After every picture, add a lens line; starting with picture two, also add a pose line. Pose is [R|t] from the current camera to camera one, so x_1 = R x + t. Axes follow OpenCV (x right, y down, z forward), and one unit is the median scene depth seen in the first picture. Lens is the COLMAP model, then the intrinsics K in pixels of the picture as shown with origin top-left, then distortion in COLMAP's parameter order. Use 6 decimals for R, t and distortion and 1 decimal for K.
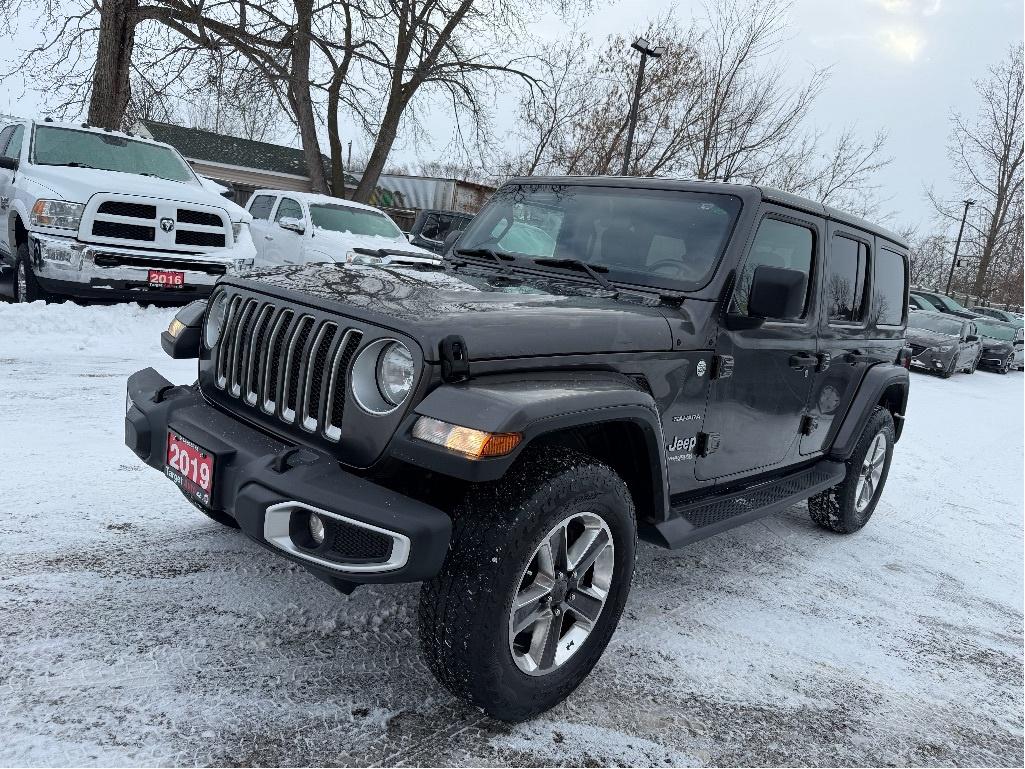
lens RADIAL K [[770.6, 0, 512.5], [0, 770.6, 384.5], [0, 0, 1]] dist [-0.003491, -0.000958]
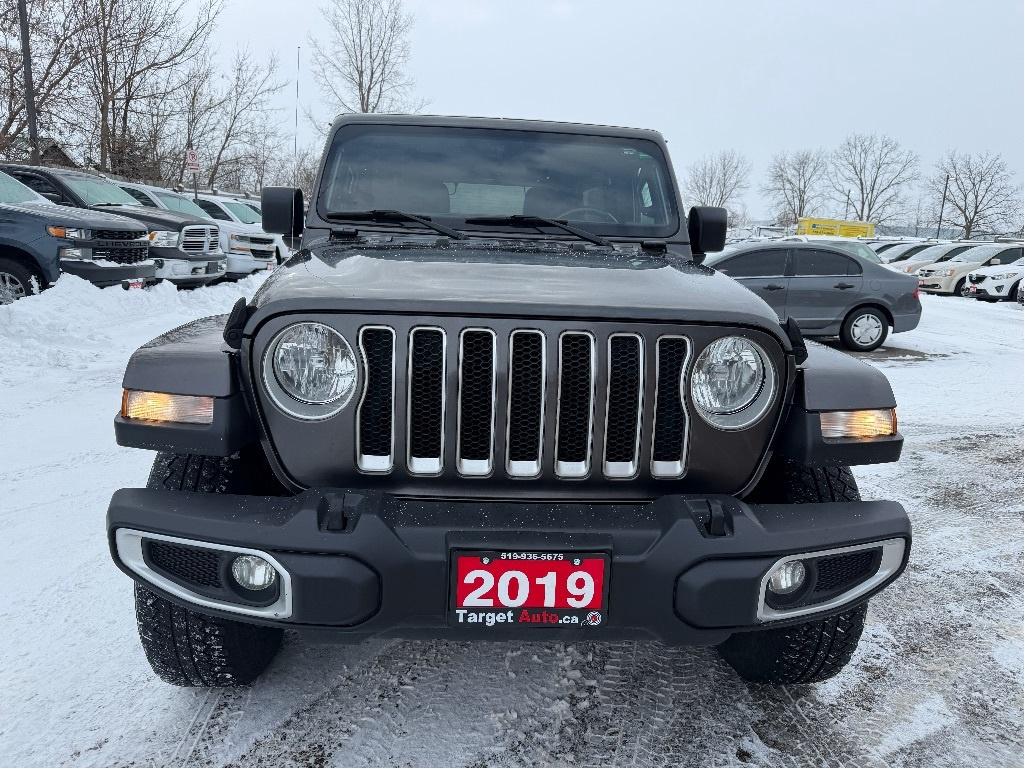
lens RADIAL K [[758.7, 0, 512.5], [0, 758.7, 384.5], [0, 0, 1]] dist [0.001663, 0.000128]
pose [[0.656765, -0.249406, 0.711658, -0.668972], [0.174648, 0.968372, 0.178197, -0.143718], [-0.733593, 0.007256, 0.679551, 0.450081]]
